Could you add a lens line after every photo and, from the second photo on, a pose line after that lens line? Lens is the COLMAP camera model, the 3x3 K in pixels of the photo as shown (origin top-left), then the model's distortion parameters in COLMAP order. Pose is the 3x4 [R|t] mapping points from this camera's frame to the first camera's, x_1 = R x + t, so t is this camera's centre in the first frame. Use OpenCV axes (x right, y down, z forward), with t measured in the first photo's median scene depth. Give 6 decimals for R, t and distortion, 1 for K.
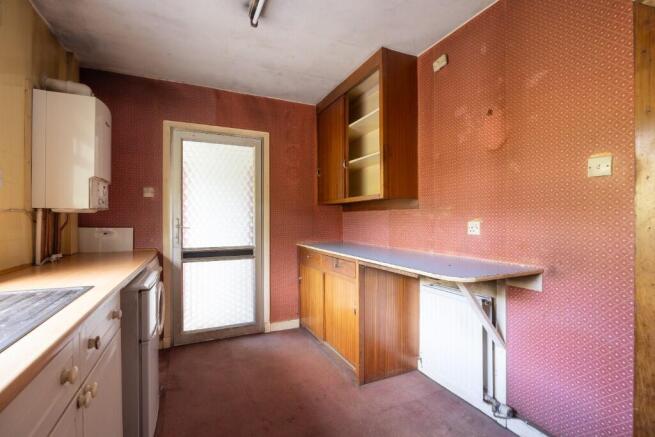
lens RADIAL K [[298.9, 0, 311.8], [0, 298.9, 220.1], [0, 0, 1]] dist [-0.001626, -0.001330]
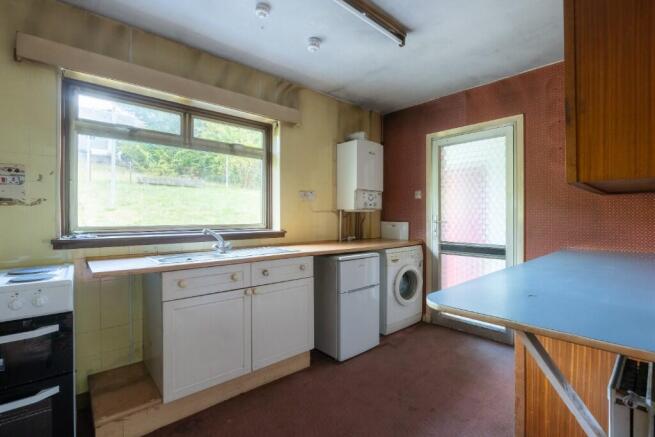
lens RADIAL K [[298.9, 0, 356.4], [0, 298.9, 216.7], [0, 0, 1]] dist [-0.001626, -0.001330]
pose [[0.375093, 0.004979, -0.926974, 0.524668], [-0.003904, 0.999985, 0.003792, -0.003143], [0.926979, 0.002197, 0.375107, 0.274626]]
